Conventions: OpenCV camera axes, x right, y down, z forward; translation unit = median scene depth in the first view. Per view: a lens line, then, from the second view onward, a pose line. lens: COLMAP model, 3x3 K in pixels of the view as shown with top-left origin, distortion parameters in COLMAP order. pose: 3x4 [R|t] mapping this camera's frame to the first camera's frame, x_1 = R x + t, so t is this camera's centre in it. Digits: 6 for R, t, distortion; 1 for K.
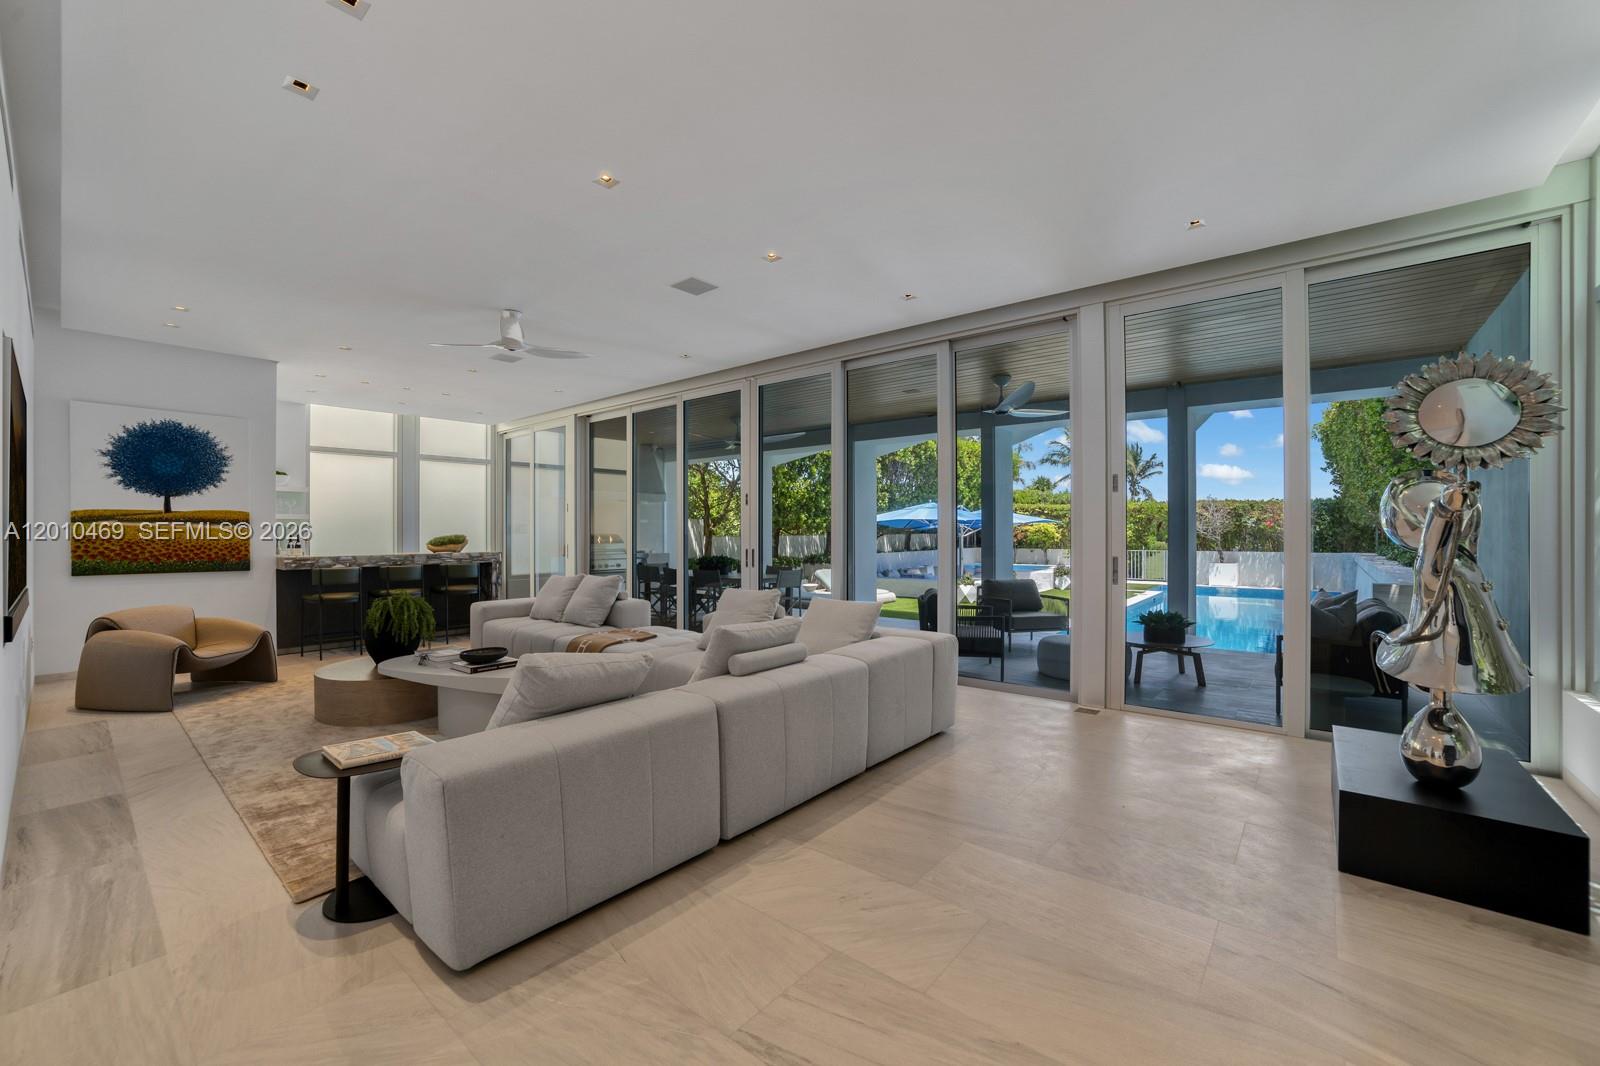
lens RADIAL K [[638.4, 0, 801.2], [0, 638.4, 531.7], [0, 0, 1]] dist [-0.021896, 0.000753]
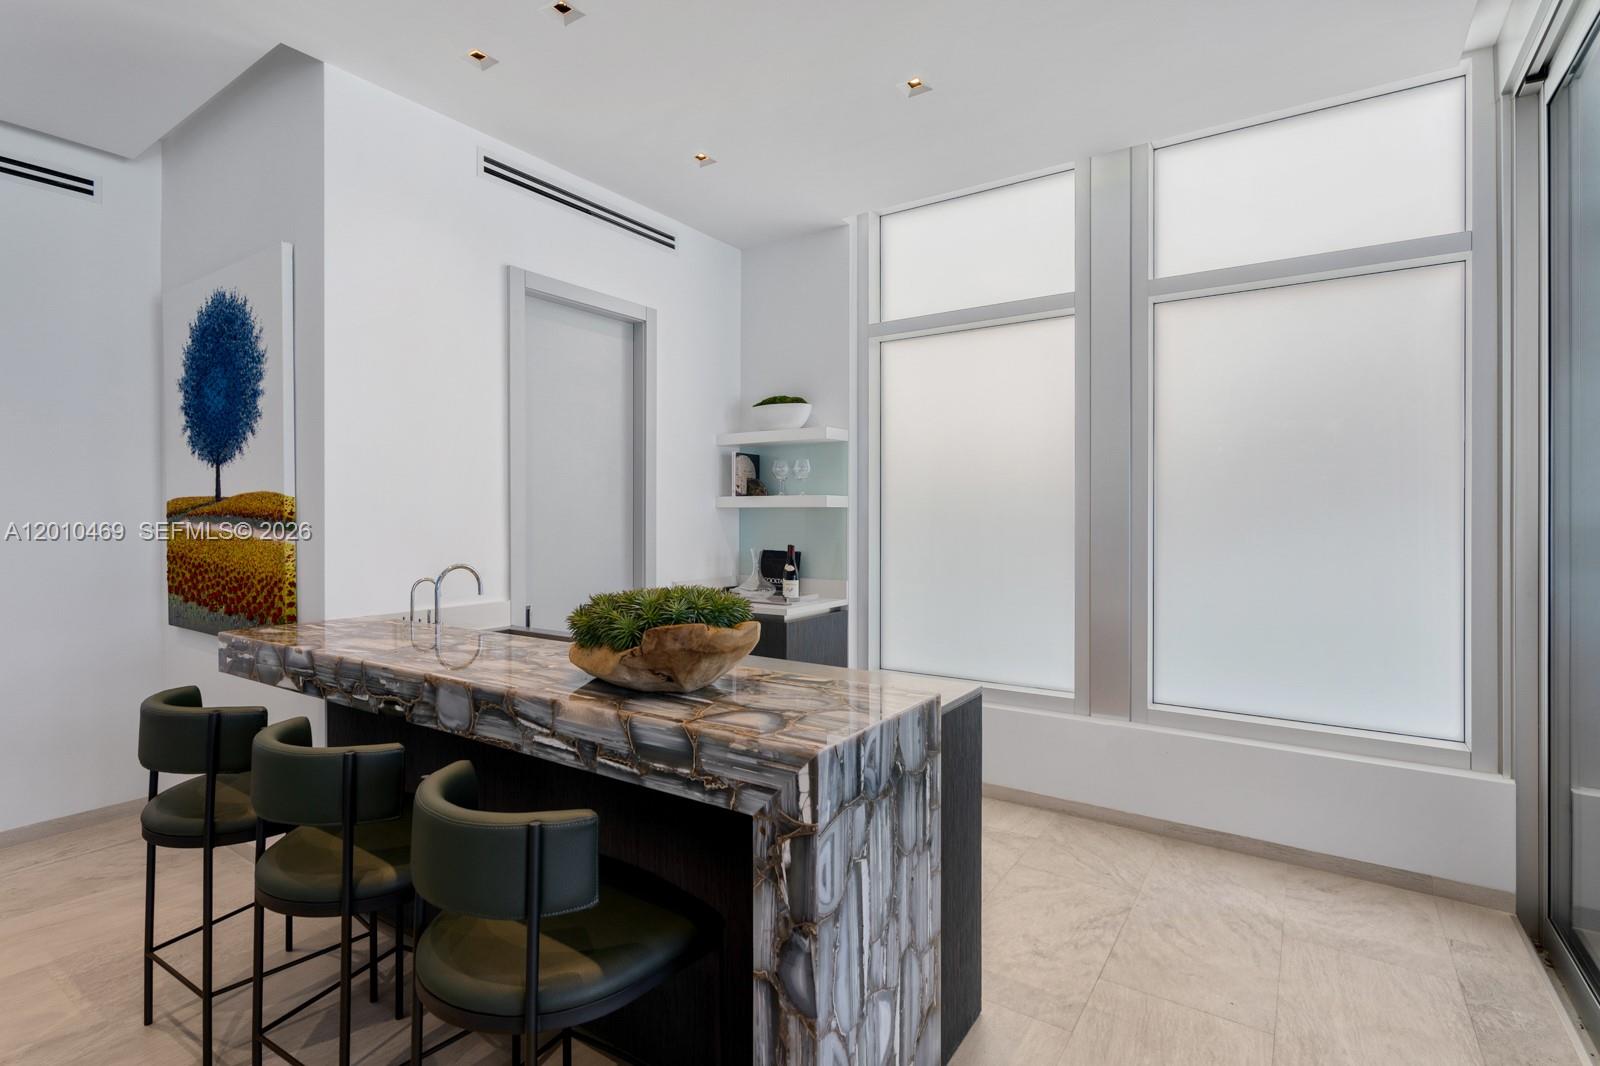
lens RADIAL K [[768.8, 0, 806.1], [0, 768.8, 507.9], [0, 0, 1]] dist [-0.005620, -0.000433]
pose [[0.086489, -0.009109, -0.996211, -0.416567], [-0.003403, 0.999950, -0.009439, -0.020817], [0.996247, 0.004207, 0.086454, 1.300458]]
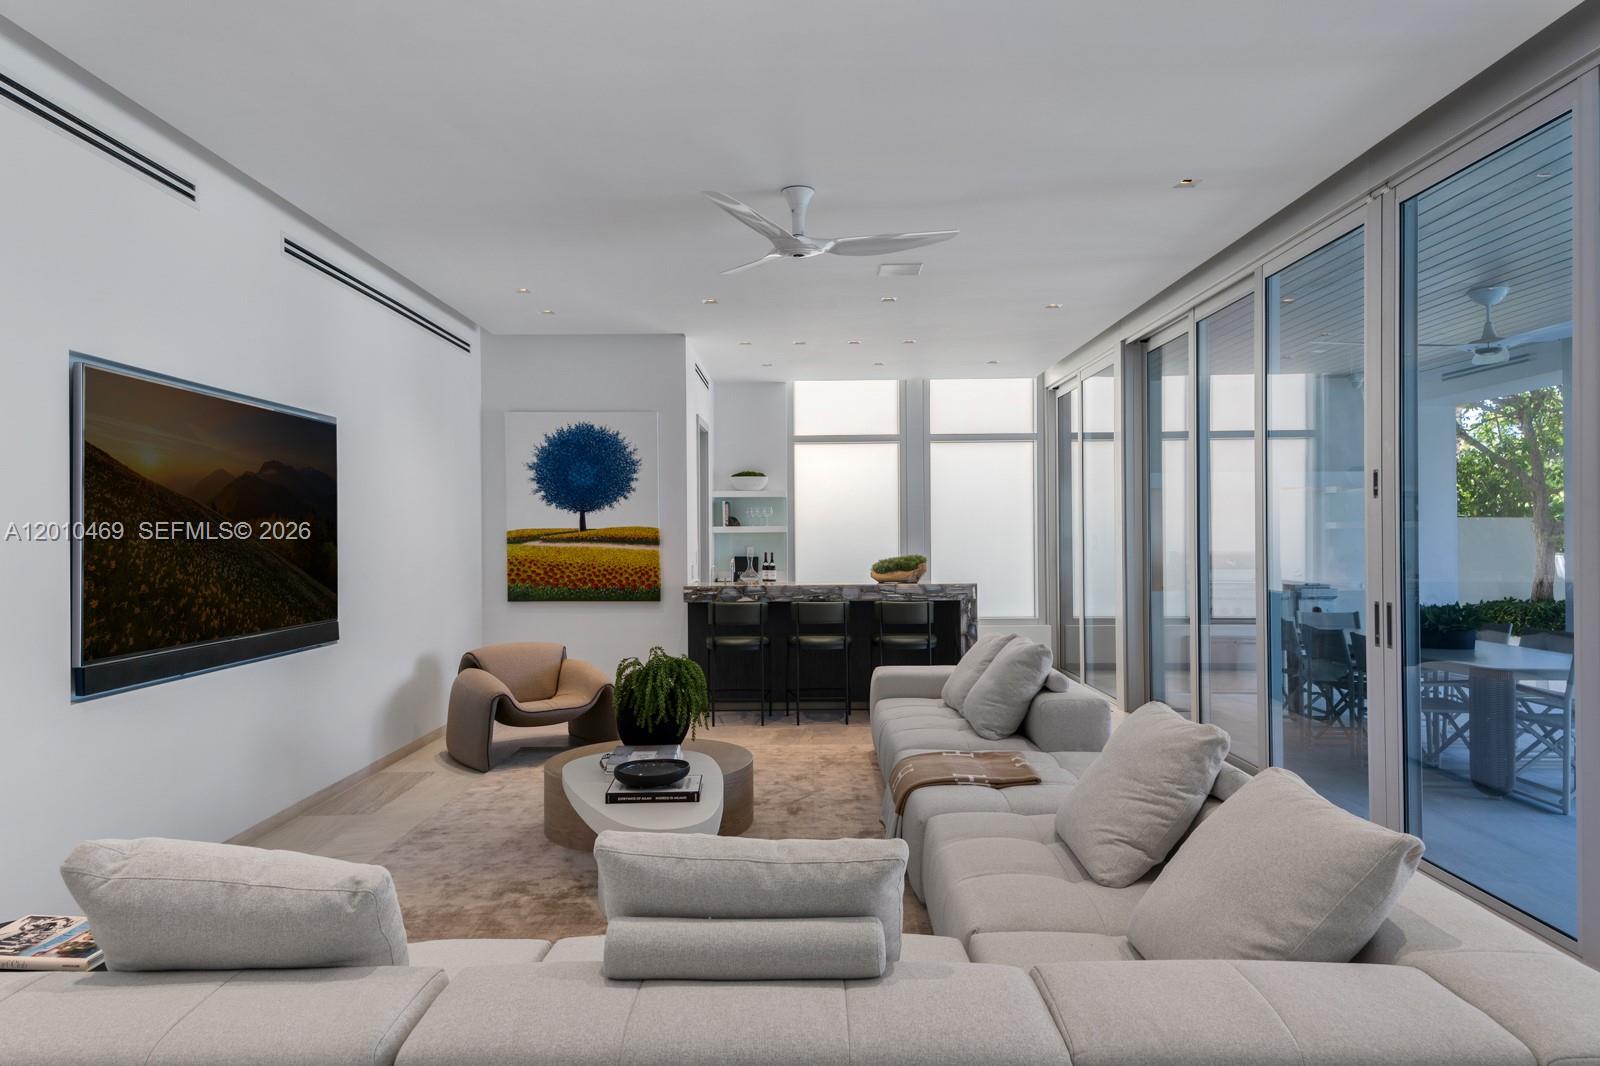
lens RADIAL K [[986.5, 0, 803.1], [0, 986.5, 530.0], [0, 0, 1]] dist [0.043625, 0.001477]
pose [[0.633237, -0.010250, -0.773890, 0.216338], [0.005371, 0.999946, -0.008850, -0.017310], [0.773939, 0.001447, 0.633258, 0.355573]]
